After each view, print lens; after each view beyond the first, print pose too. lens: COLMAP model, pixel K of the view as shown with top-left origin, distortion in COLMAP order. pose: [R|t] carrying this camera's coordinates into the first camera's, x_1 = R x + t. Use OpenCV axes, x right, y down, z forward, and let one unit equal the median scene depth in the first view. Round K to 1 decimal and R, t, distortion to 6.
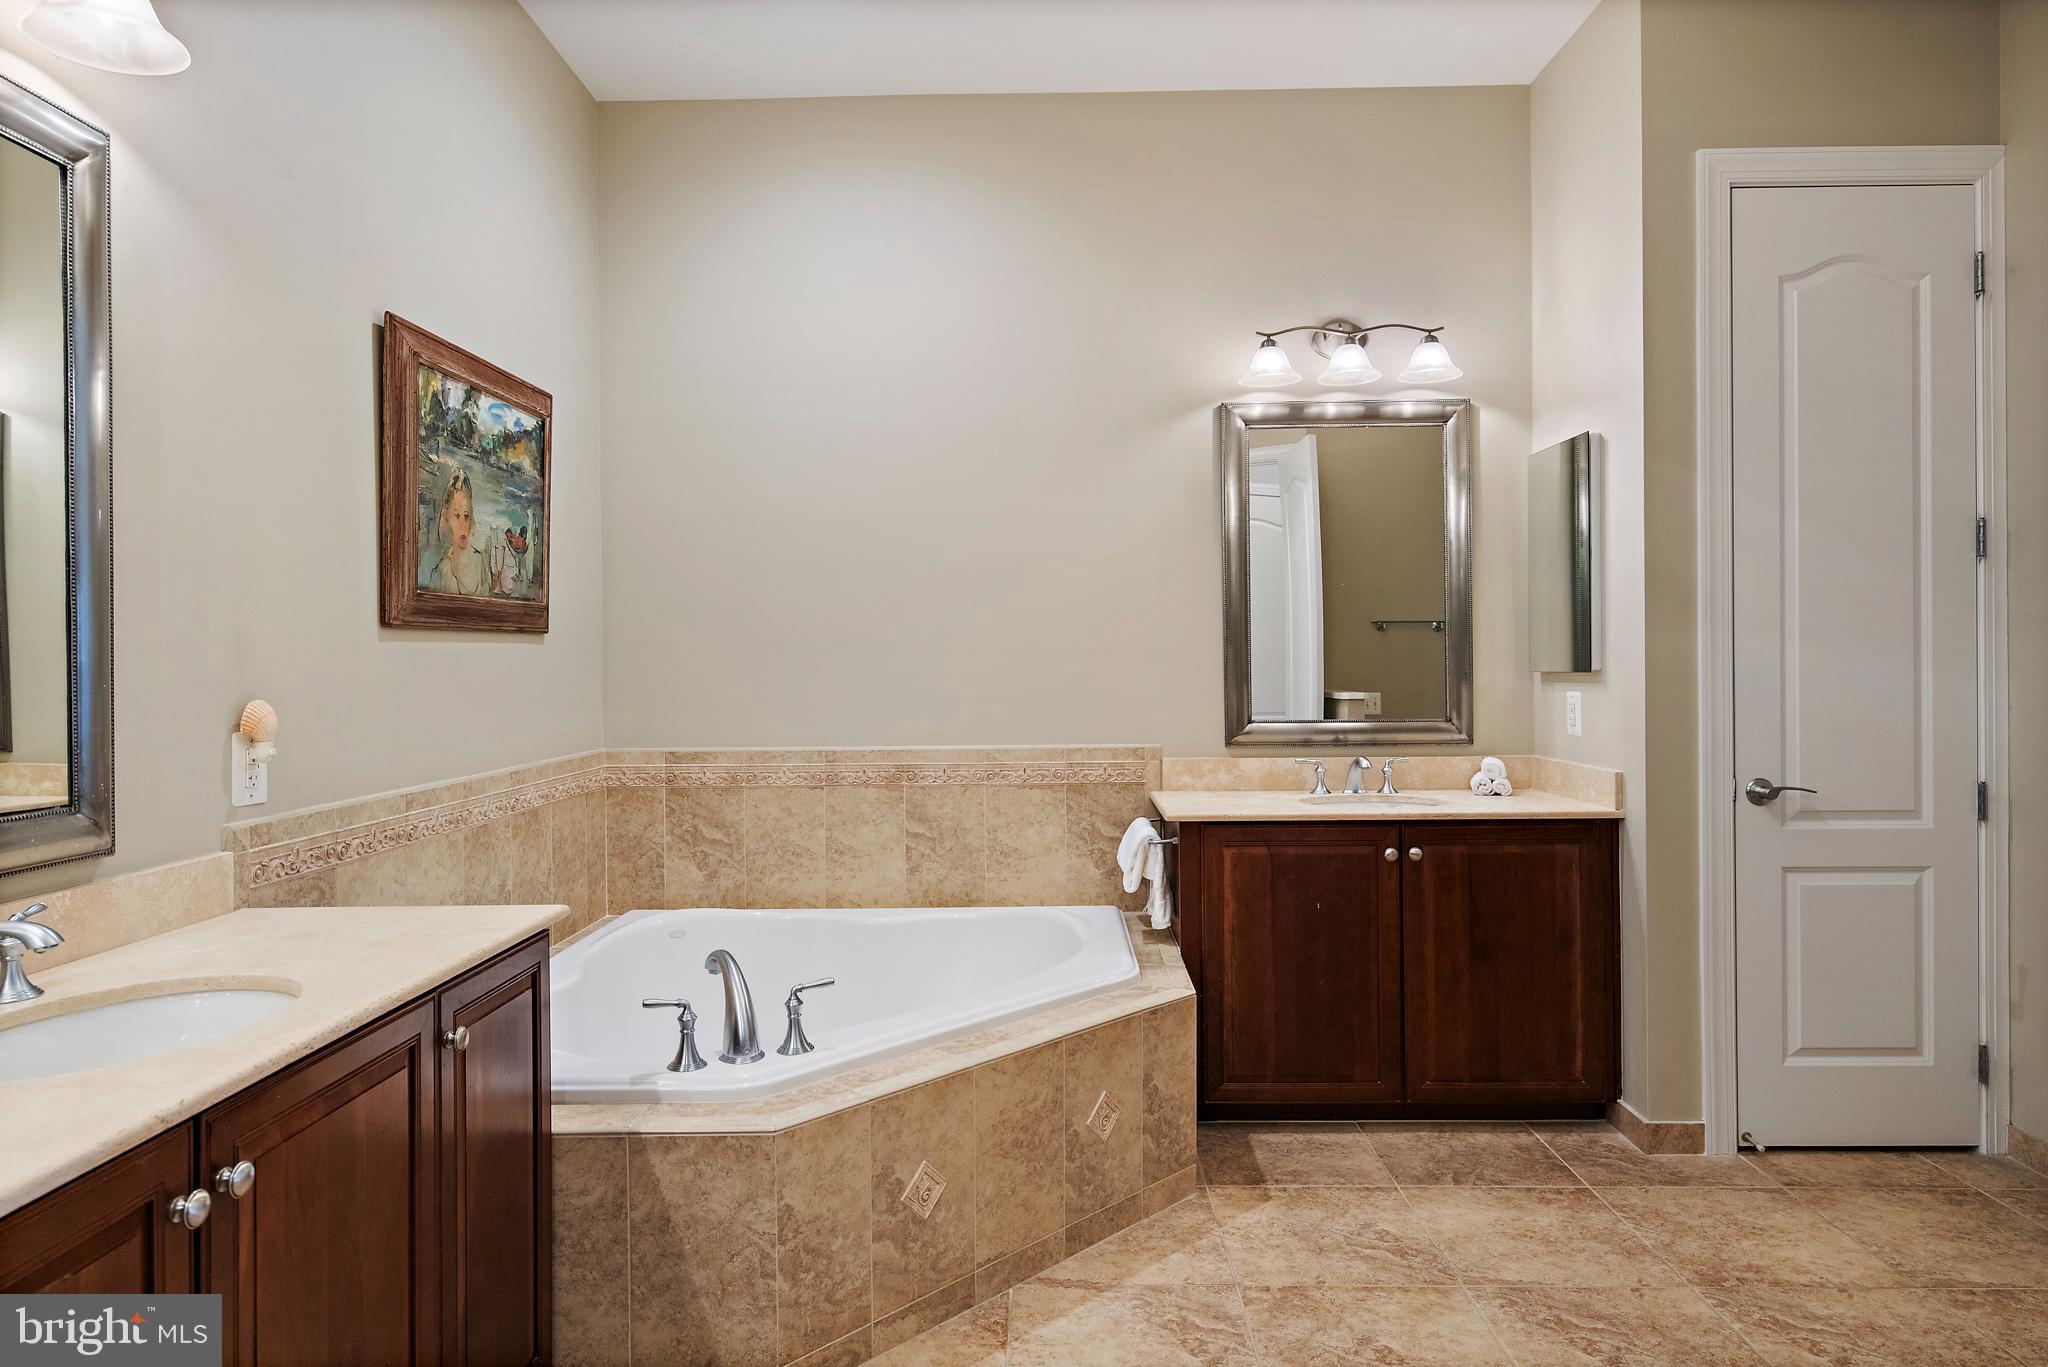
lens RADIAL K [[1197.2, 0, 1027.9], [0, 1197.2, 668.4], [0, 0, 1]] dist [0.007144, -0.001327]
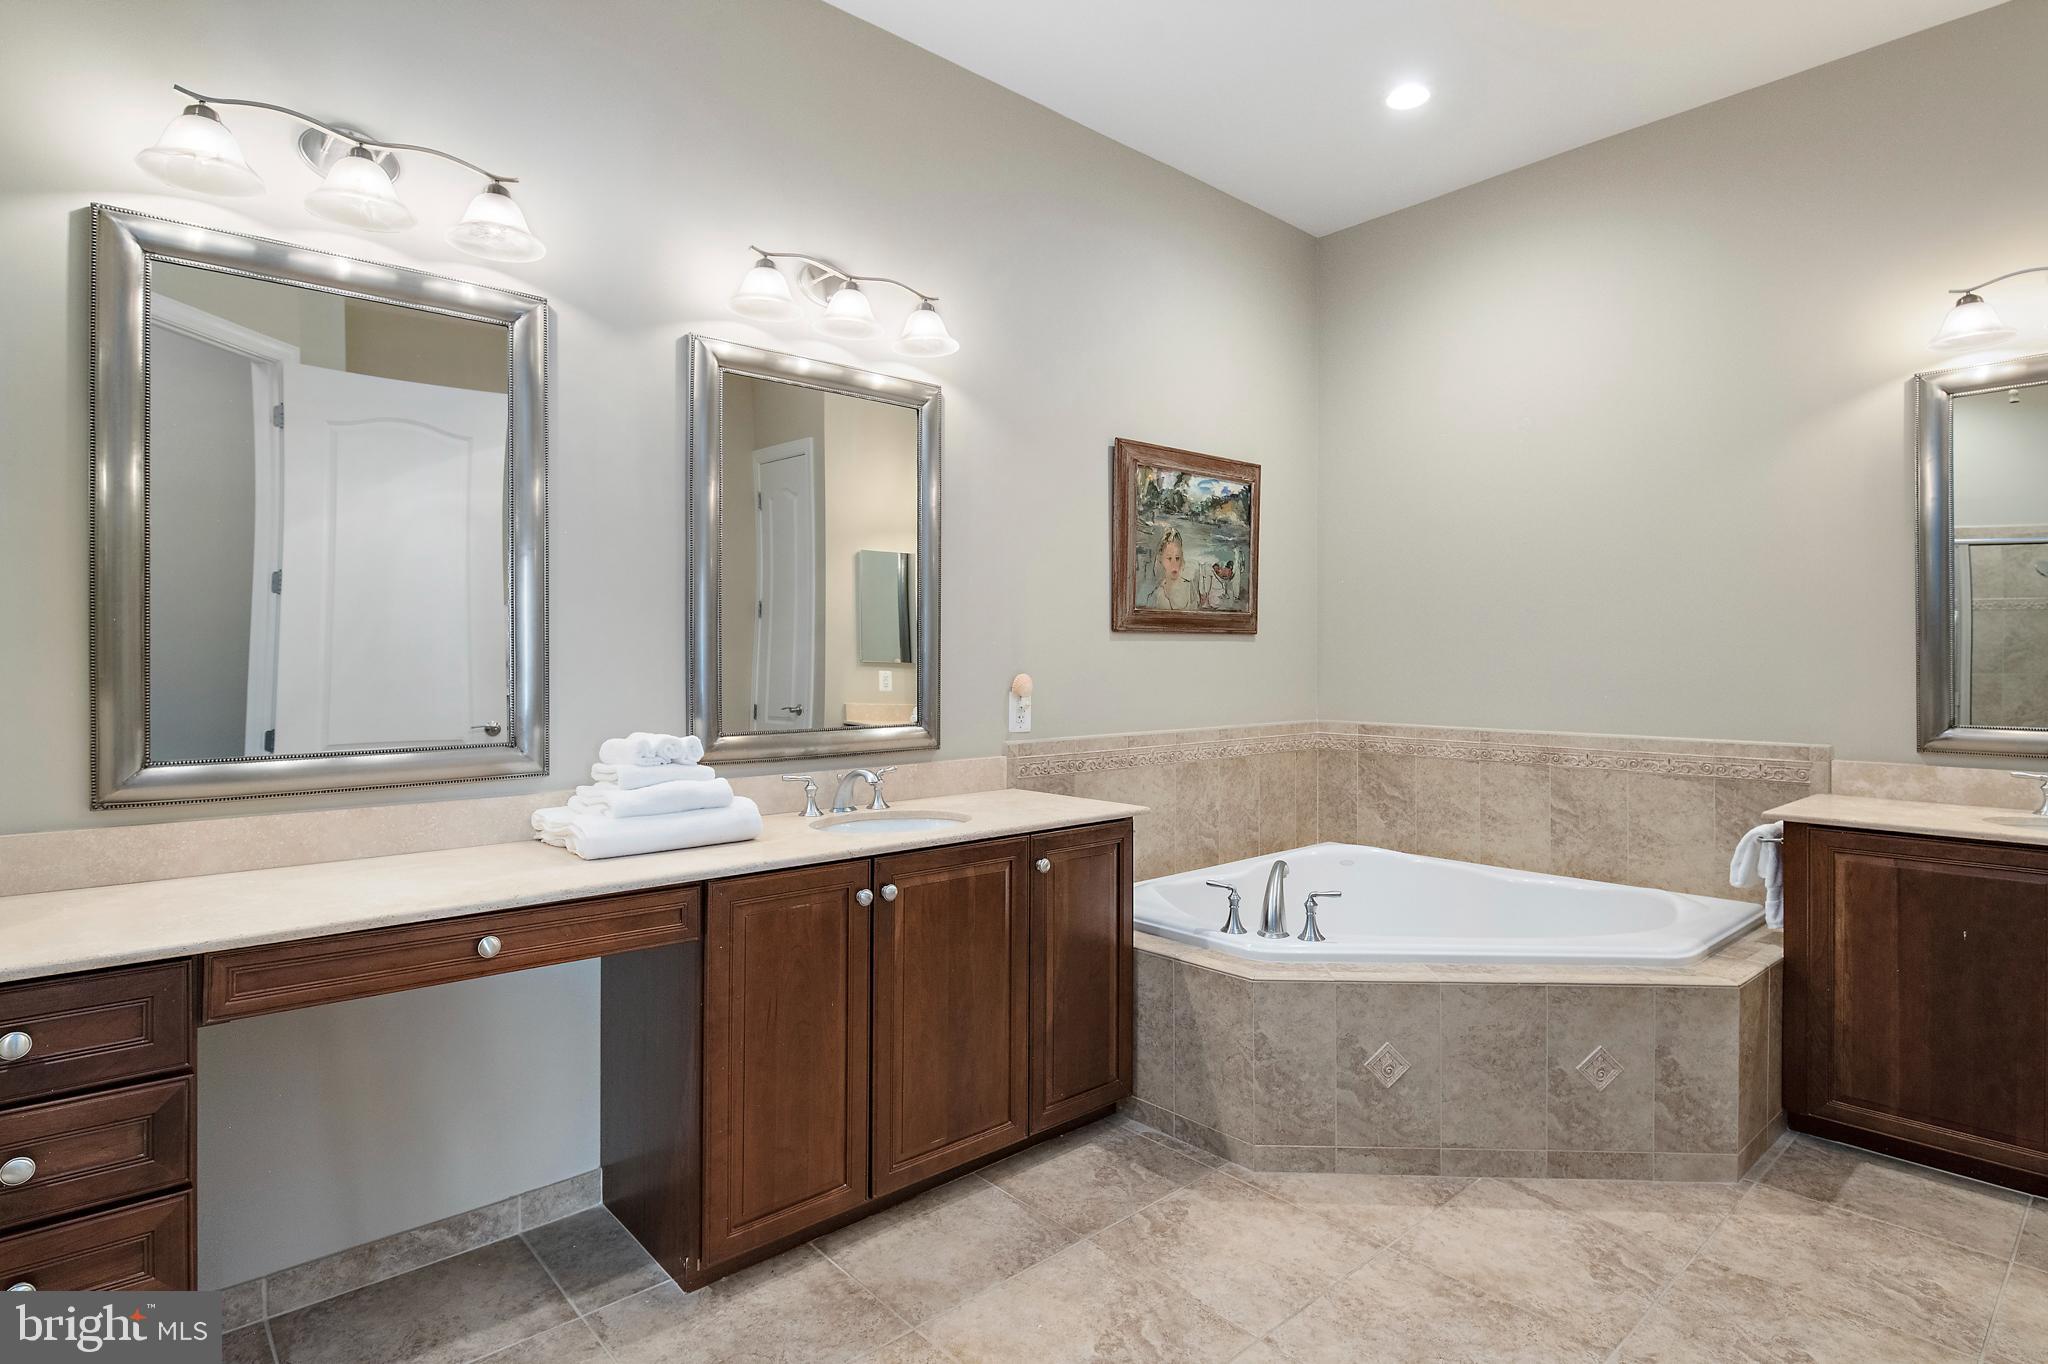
lens RADIAL K [[1040.5, 0, 1032.8], [0, 1040.5, 660.4], [0, 0, 1]] dist [0.002277, -0.005057]
pose [[0.680795, 0.009879, -0.732407, 0.412378], [-0.011276, 0.999932, 0.003005, 0.001237], [0.732387, 0.006213, 0.680861, -0.038096]]
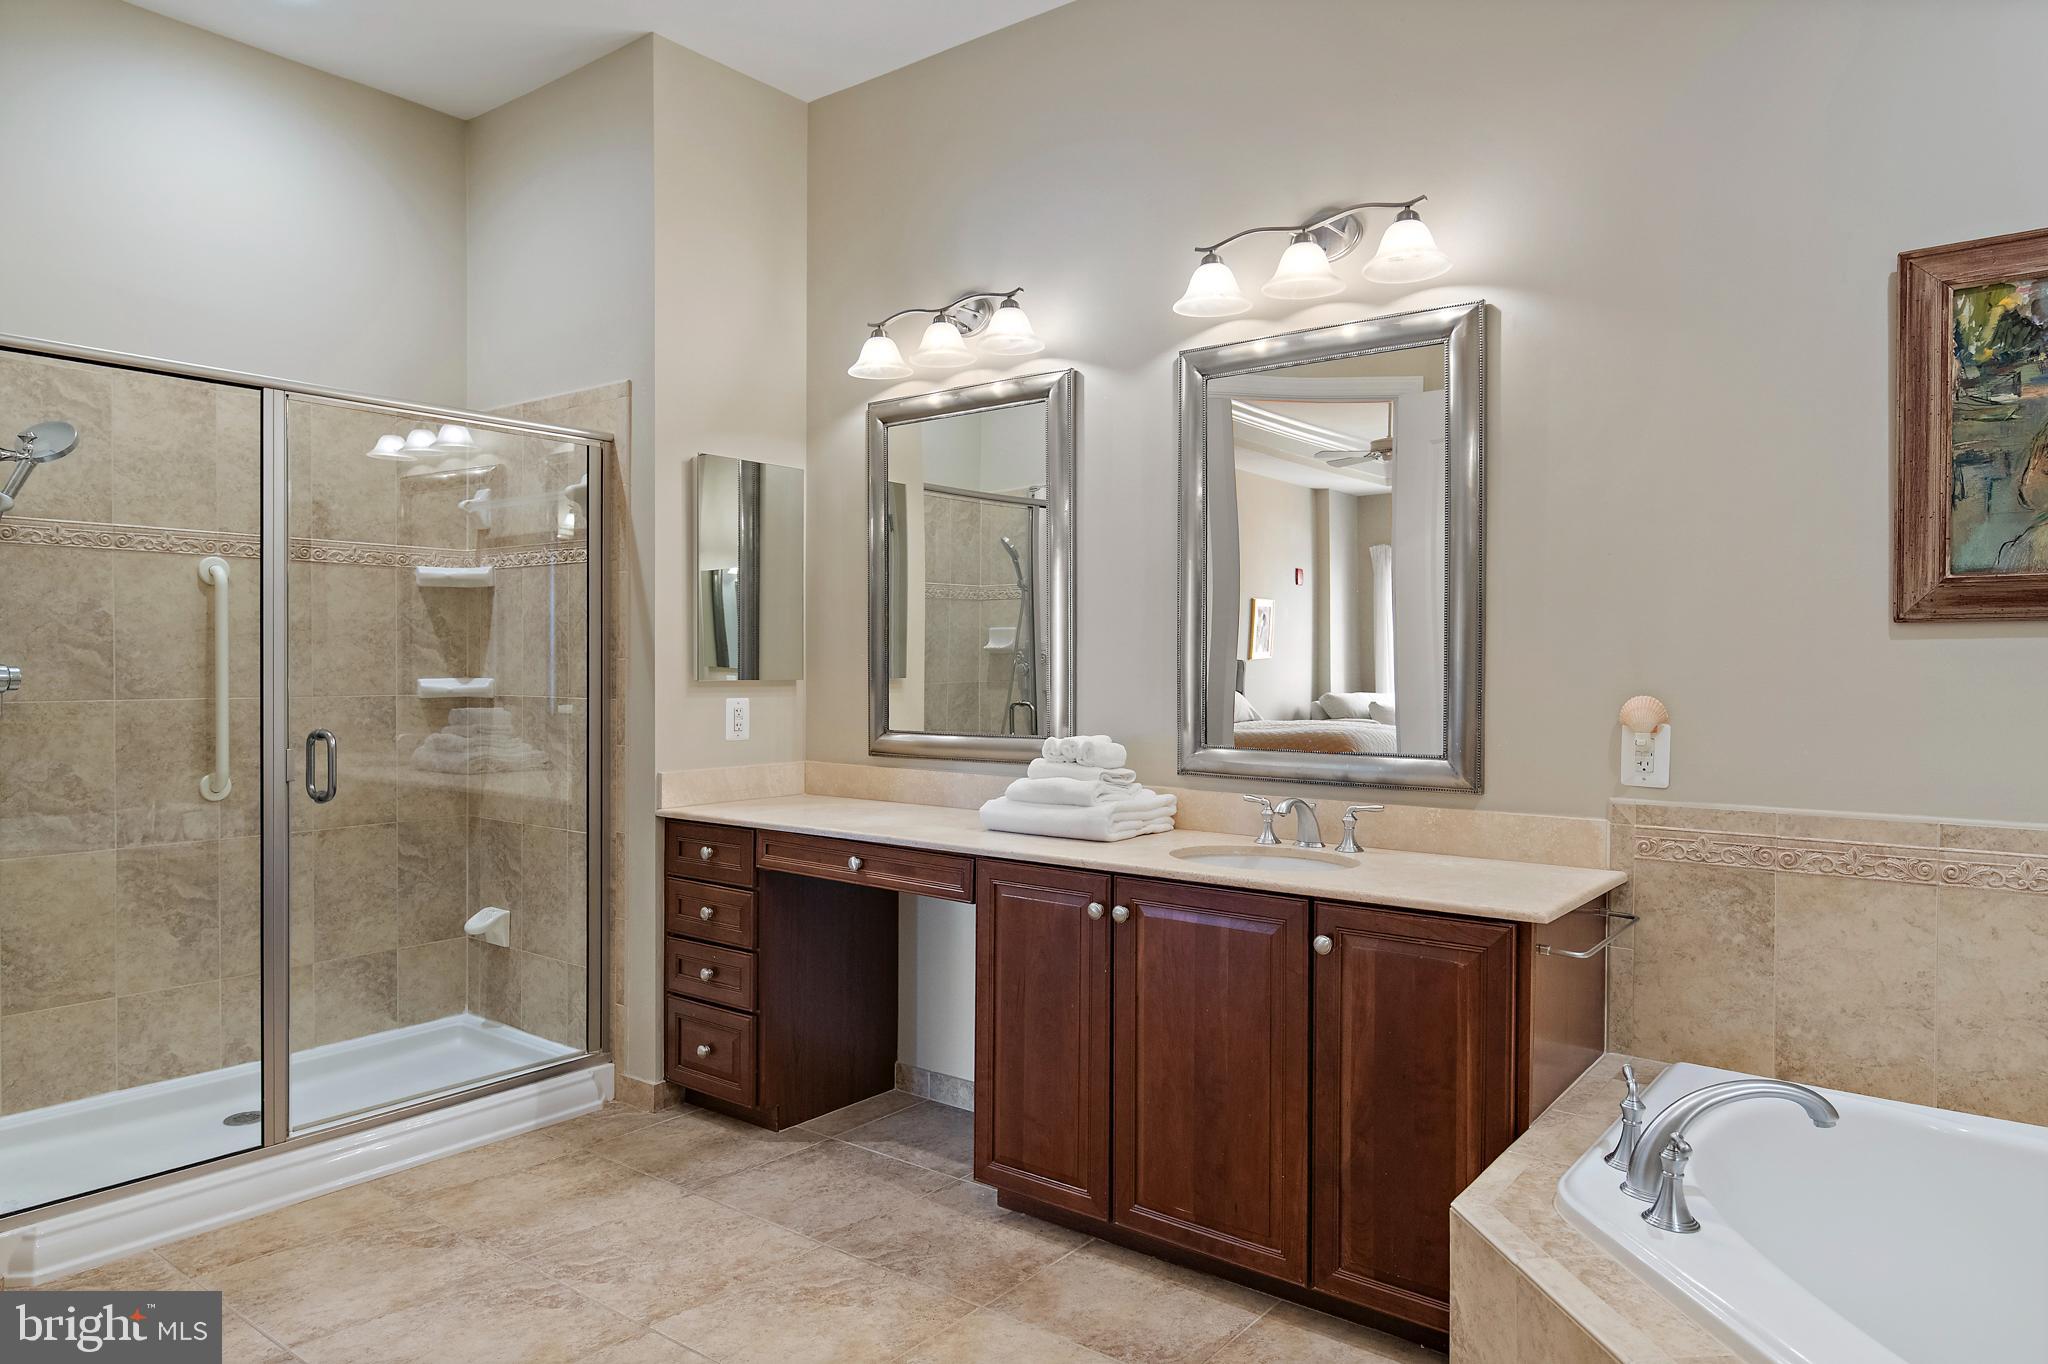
lens RADIAL K [[1284.3, 0, 1020.1], [0, 1284.3, 683.4], [0, 0, 1]] dist [0.002756, 0.000236]
pose [[-0.598894, 0.017108, -0.800646, 0.566923], [-0.004159, 0.999692, 0.024473, -0.010623], [0.800818, 0.017986, -0.598638, 1.026759]]
